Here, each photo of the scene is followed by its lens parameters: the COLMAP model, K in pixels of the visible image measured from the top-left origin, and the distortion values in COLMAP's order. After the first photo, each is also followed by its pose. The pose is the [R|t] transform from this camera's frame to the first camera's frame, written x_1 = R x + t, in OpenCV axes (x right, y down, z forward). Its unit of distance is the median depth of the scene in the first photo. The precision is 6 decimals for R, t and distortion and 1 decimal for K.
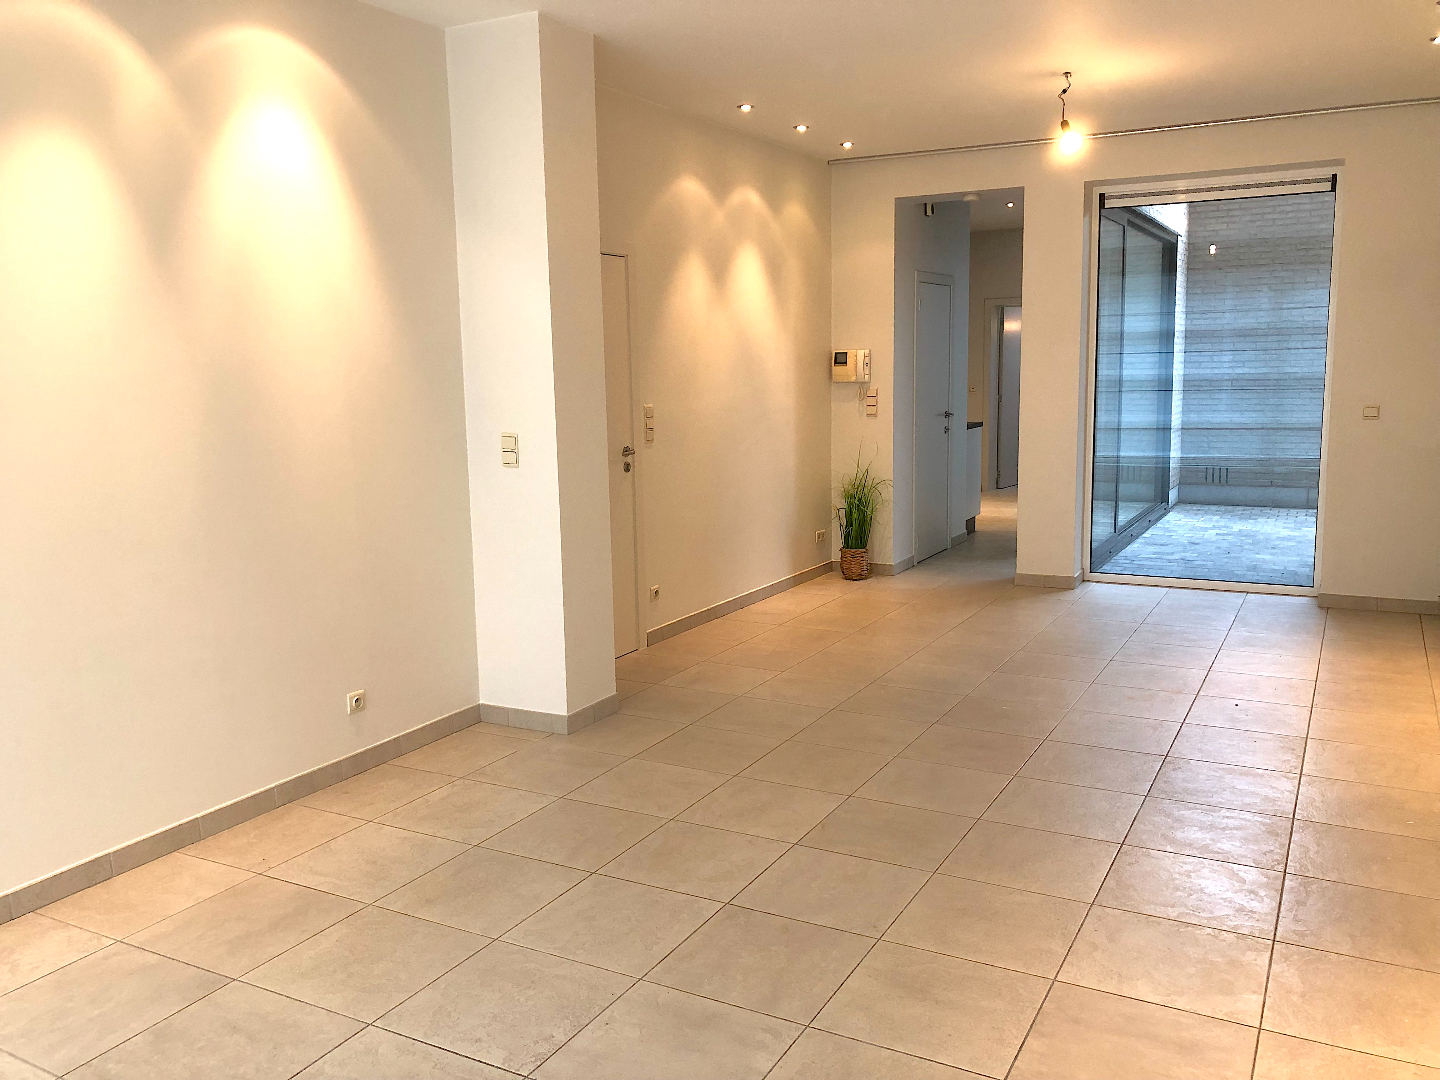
lens RADIAL K [[1170.4, 0, 715.4], [0, 1170.4, 539.3], [0, 0, 1]] dist [0.068832, -0.103599]
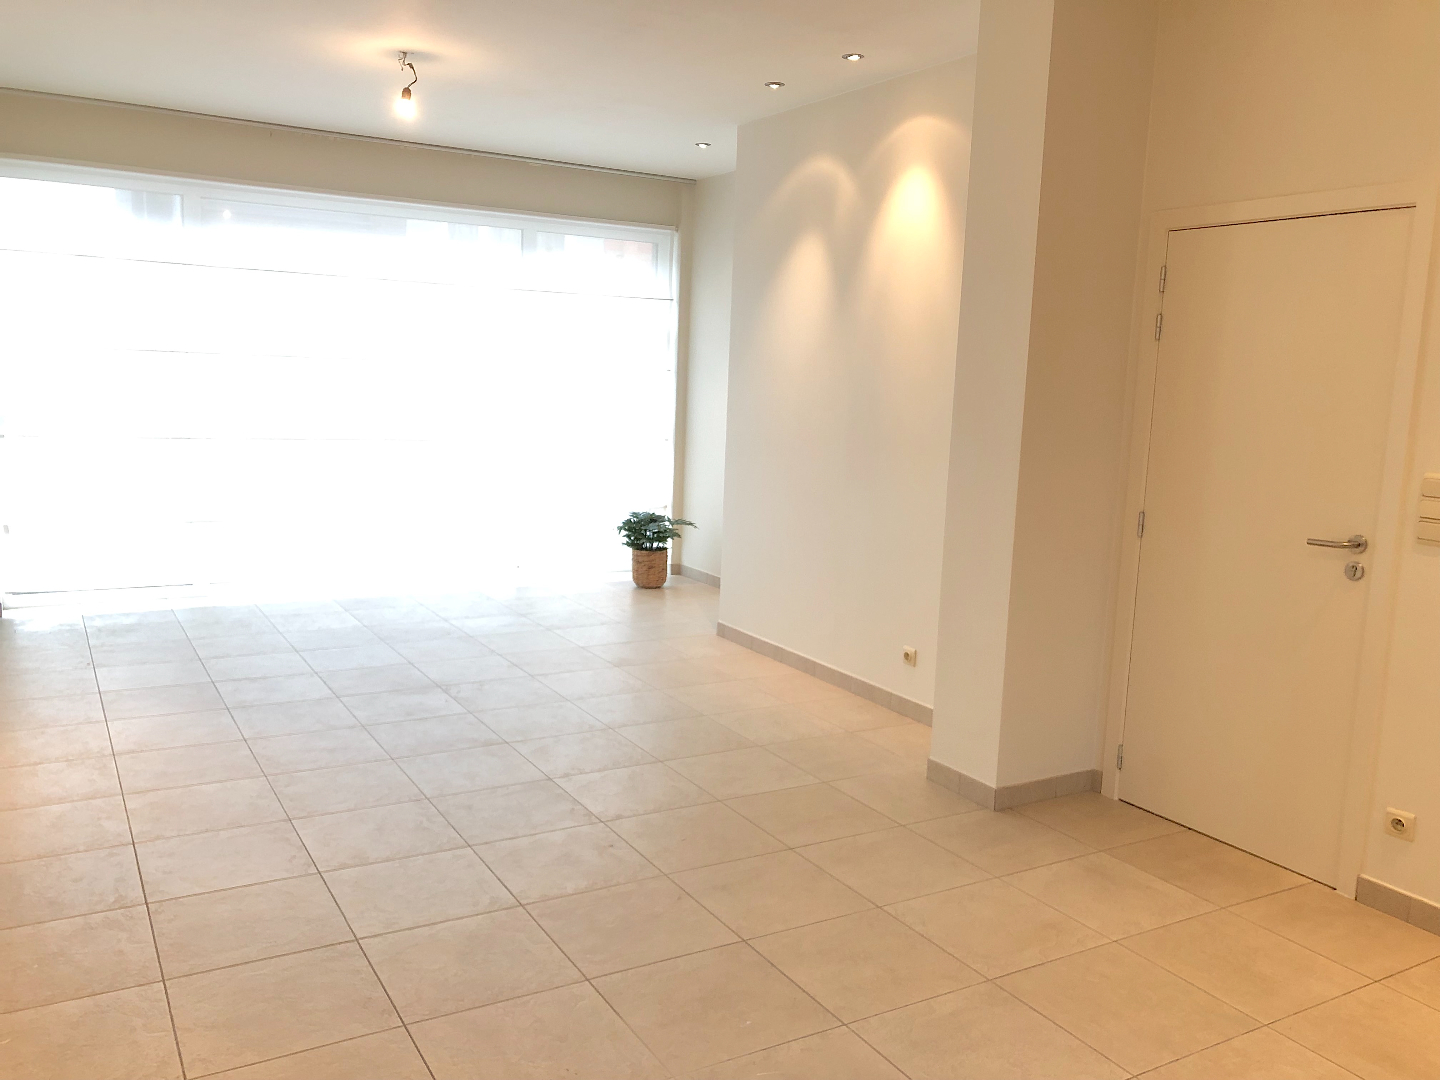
lens RADIAL K [[1170.4, 0, 715.4], [0, 1170.4, 539.3], [0, 0, 1]] dist [0.068832, -0.103599]
pose [[-0.520414, 0.116780, -0.845891, 0.910726], [-0.162164, 0.959062, 0.232172, -0.253393], [0.838375, 0.257998, -0.480172, 1.590403]]
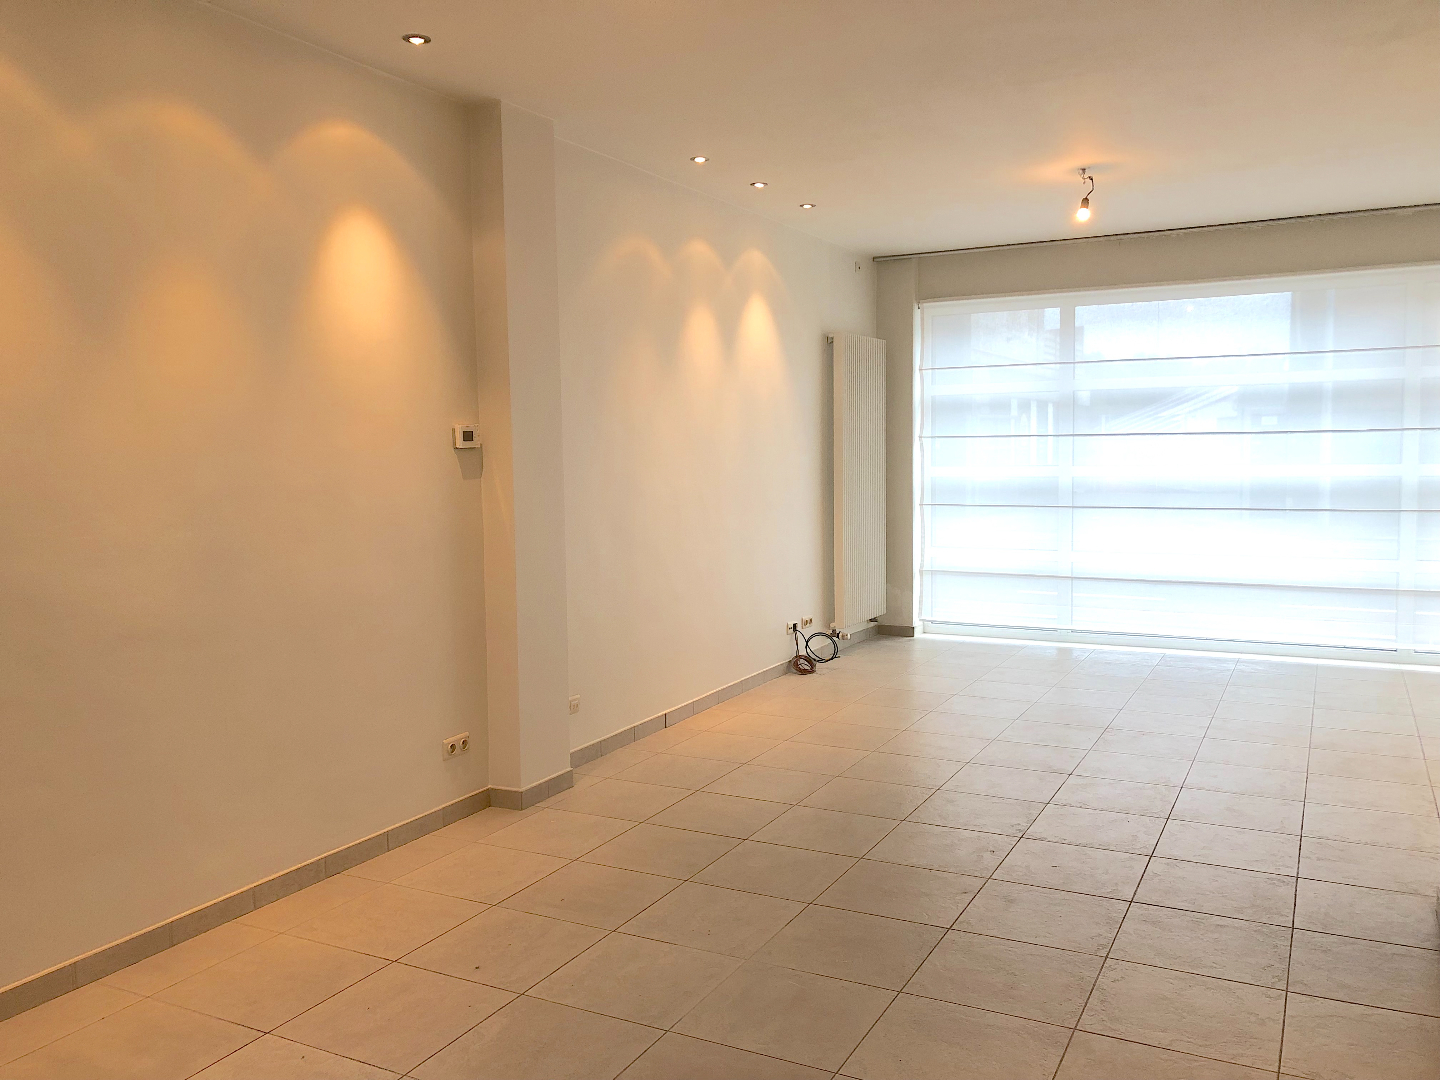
lens RADIAL K [[1170.4, 0, 715.4], [0, 1170.4, 539.3], [0, 0, 1]] dist [0.068832, -0.103599]
pose [[-0.999467, 0.032428, -0.003859, 0.430833], [0.030628, 0.971805, 0.233787, -0.314868], [0.011331, 0.233544, -0.972280, 2.095403]]
